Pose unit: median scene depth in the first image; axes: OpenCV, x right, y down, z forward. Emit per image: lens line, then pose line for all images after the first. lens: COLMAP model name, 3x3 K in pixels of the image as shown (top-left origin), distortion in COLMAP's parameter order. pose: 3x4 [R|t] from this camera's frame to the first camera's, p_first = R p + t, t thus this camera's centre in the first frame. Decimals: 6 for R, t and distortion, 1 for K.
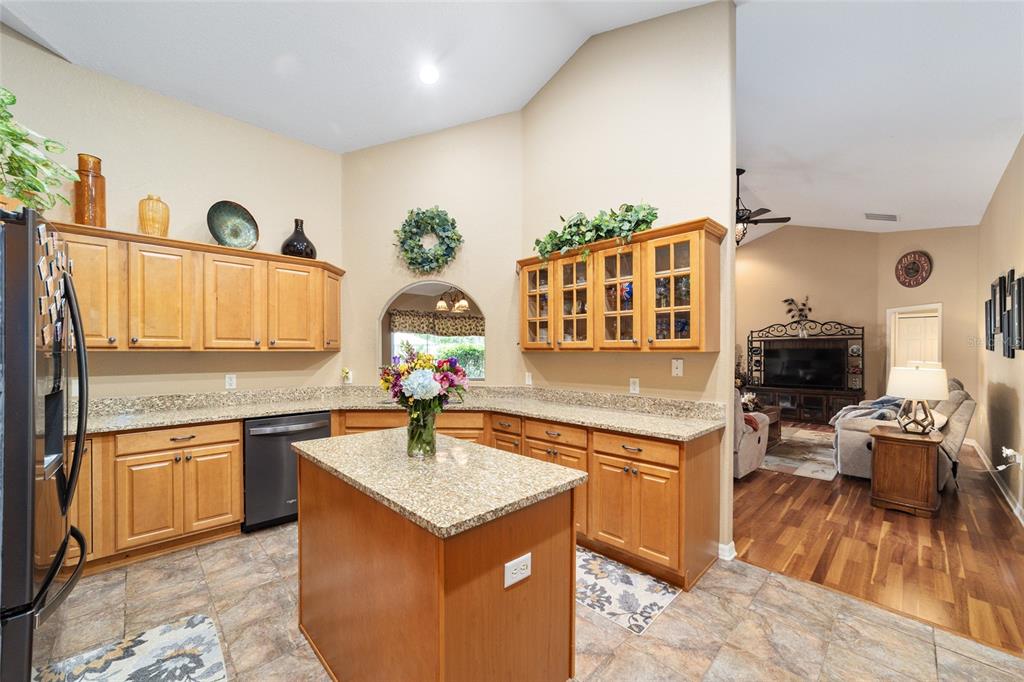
lens RADIAL K [[398.2, 0, 510.1], [0, 398.2, 352.5], [0, 0, 1]] dist [-0.019205, 0.010221]
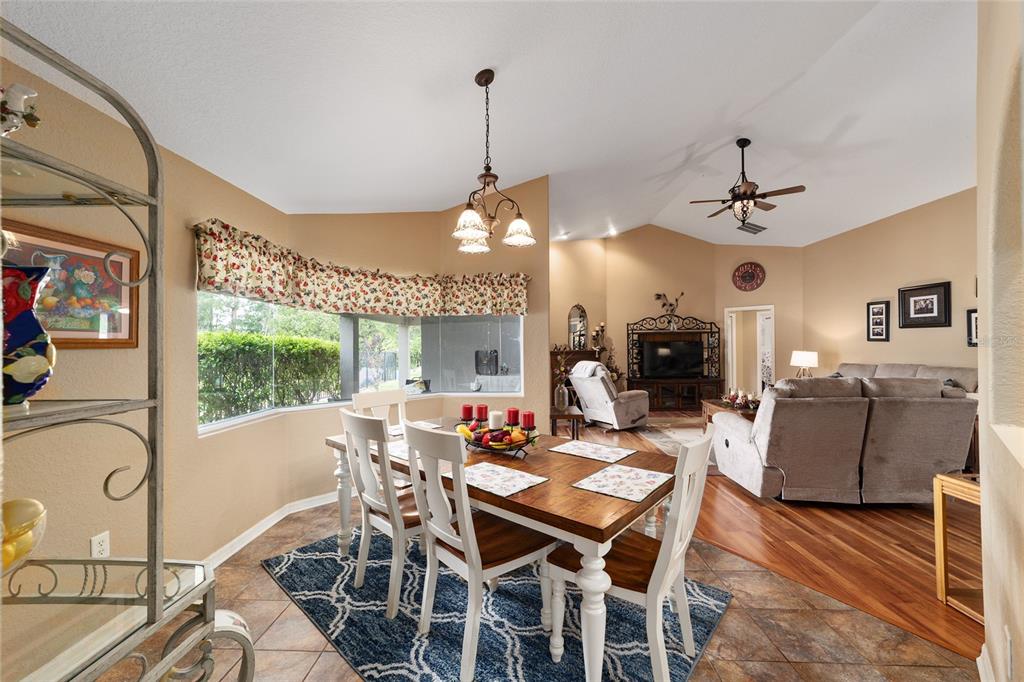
lens RADIAL K [[393.4, 0, 509.9], [0, 393.4, 343.2], [0, 0, 1]] dist [-0.021394, 0.010437]
pose [[0.717286, -0.001769, 0.696777, -0.707059], [0.009220, 0.999933, -0.006952, -0.002644], [-0.696718, 0.011411, 0.717254, 1.235142]]
